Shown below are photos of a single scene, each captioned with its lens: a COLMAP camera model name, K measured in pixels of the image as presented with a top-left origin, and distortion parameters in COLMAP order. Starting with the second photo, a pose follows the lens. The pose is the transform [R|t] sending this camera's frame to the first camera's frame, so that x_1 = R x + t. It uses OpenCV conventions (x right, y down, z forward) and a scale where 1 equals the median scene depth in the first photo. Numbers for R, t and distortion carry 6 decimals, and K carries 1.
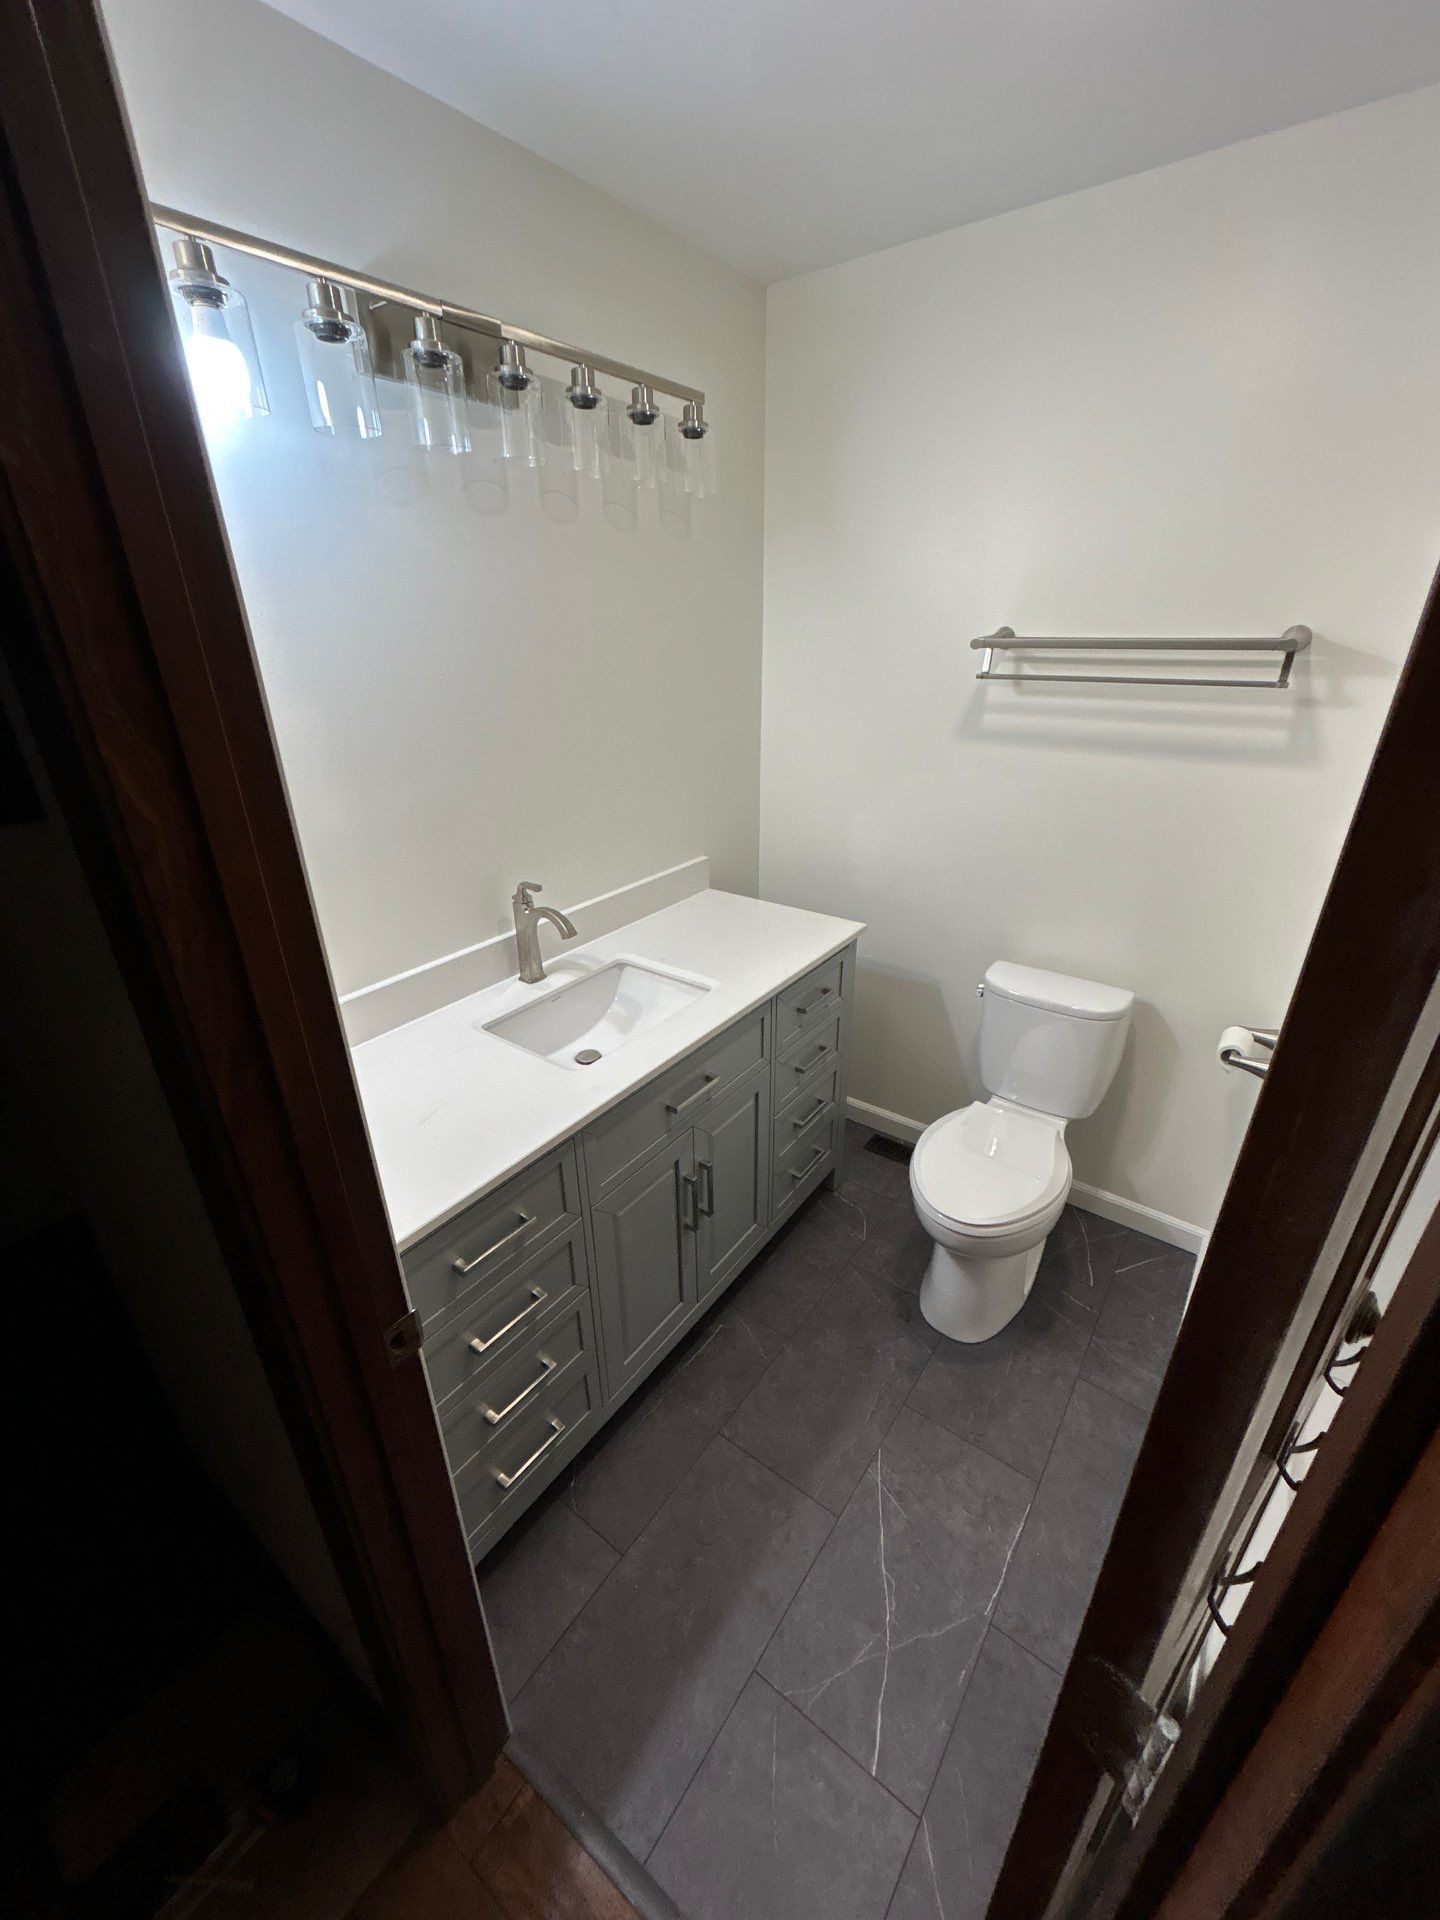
lens RADIAL K [[775.2, 0, 737.0], [0, 775.2, 959.3], [0, 0, 1]] dist [0.011517, 0.000494]
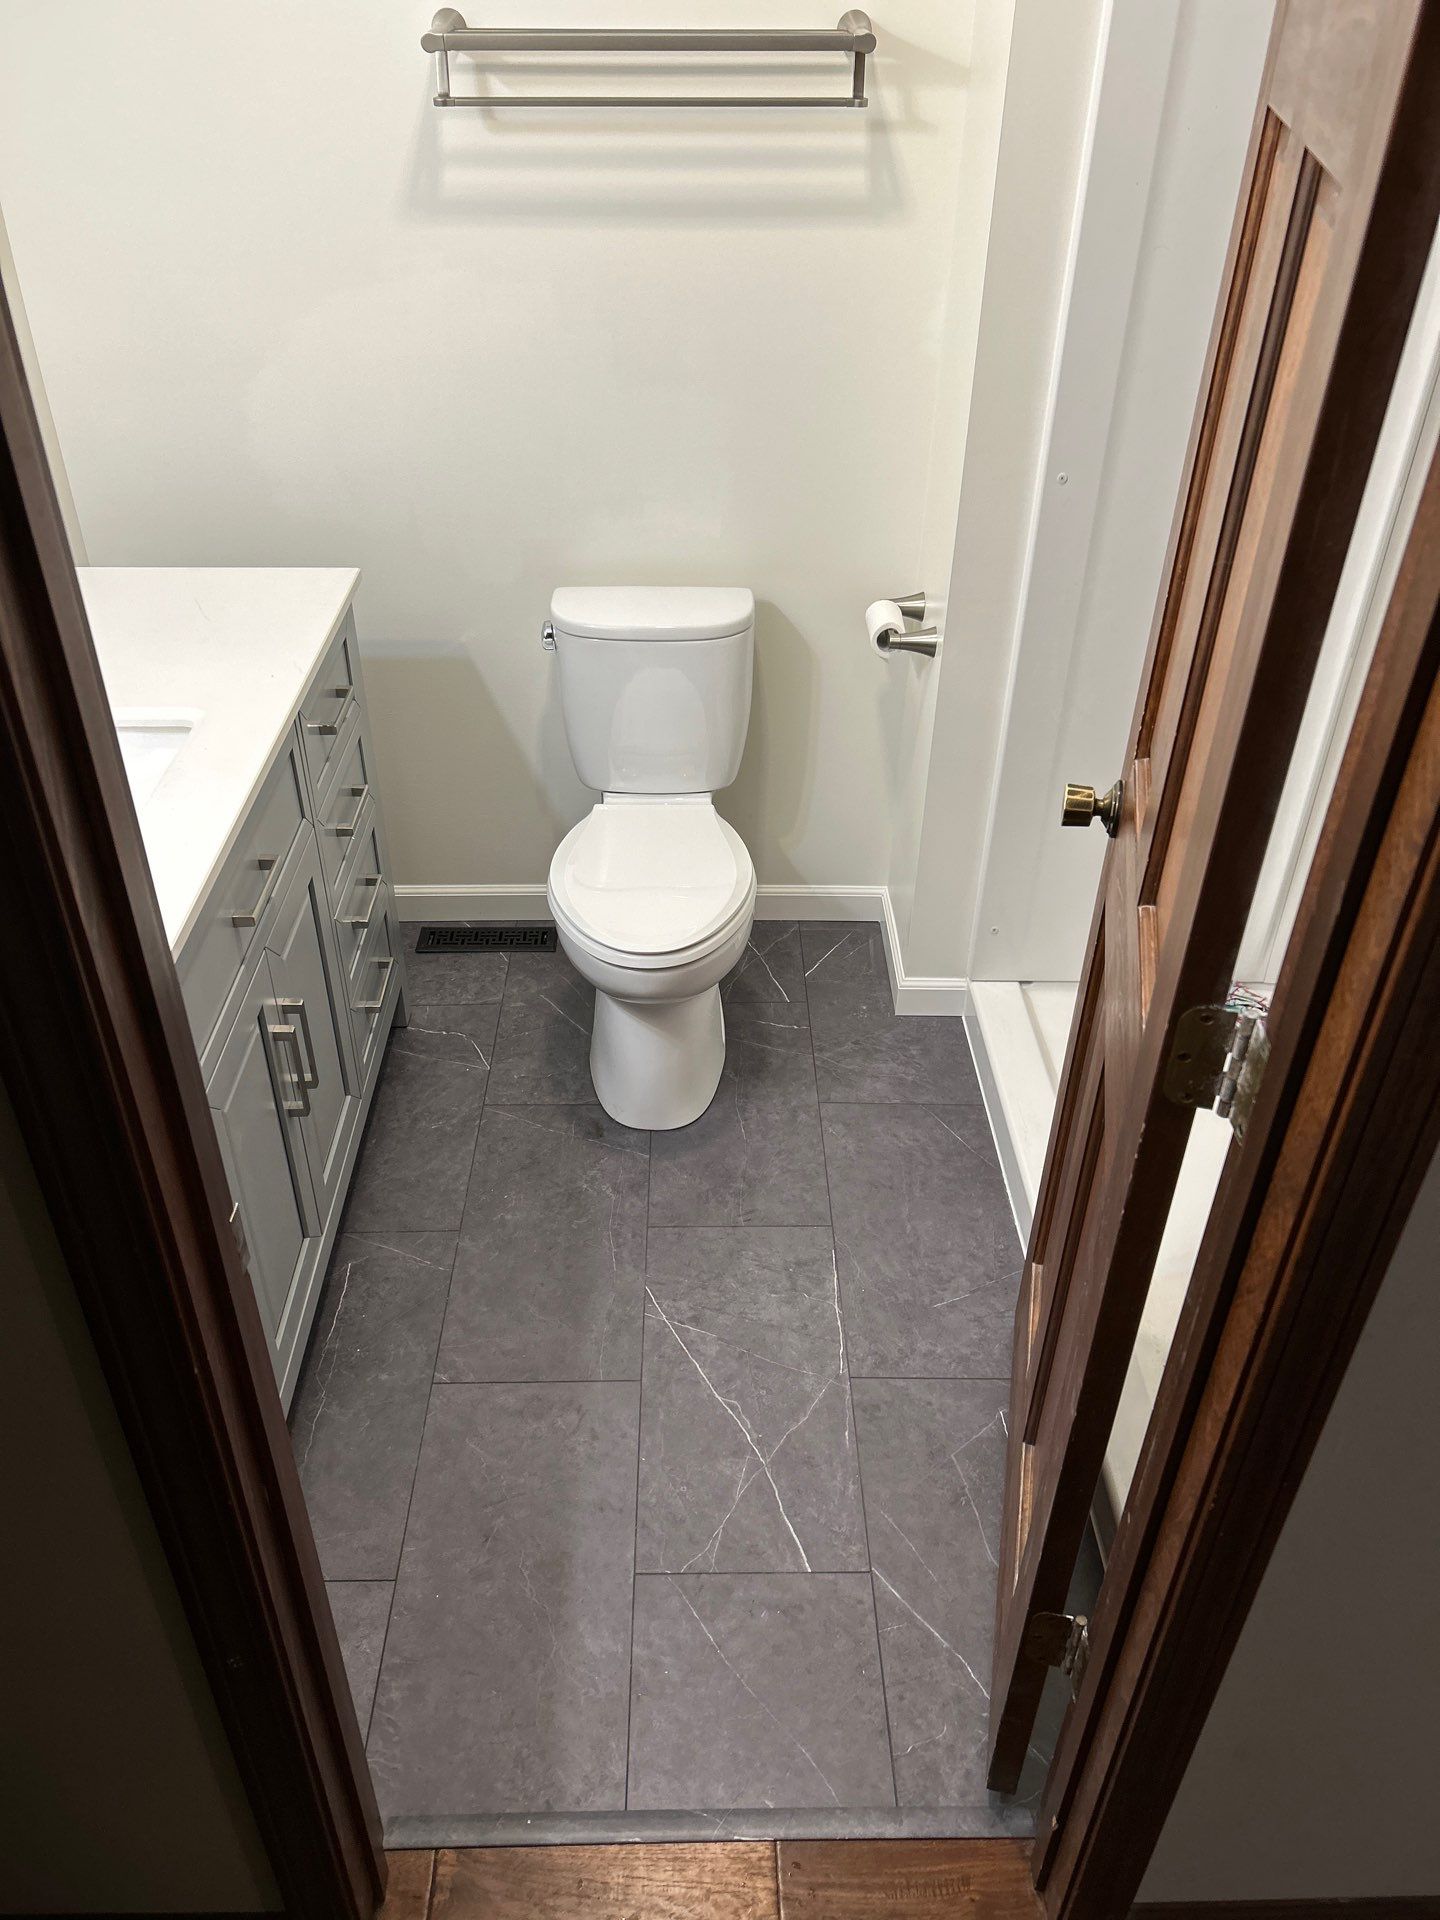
lens RADIAL K [[1427.0, 0, 717.9], [0, 1427.0, 934.5], [0, 0, 1]] dist [0.090629, -0.098401]
pose [[0.802251, -0.330458, 0.497183, -0.298065], [0.233665, 0.940192, 0.247869, 0.009434], [-0.549358, -0.082679, 0.831487, -0.103585]]
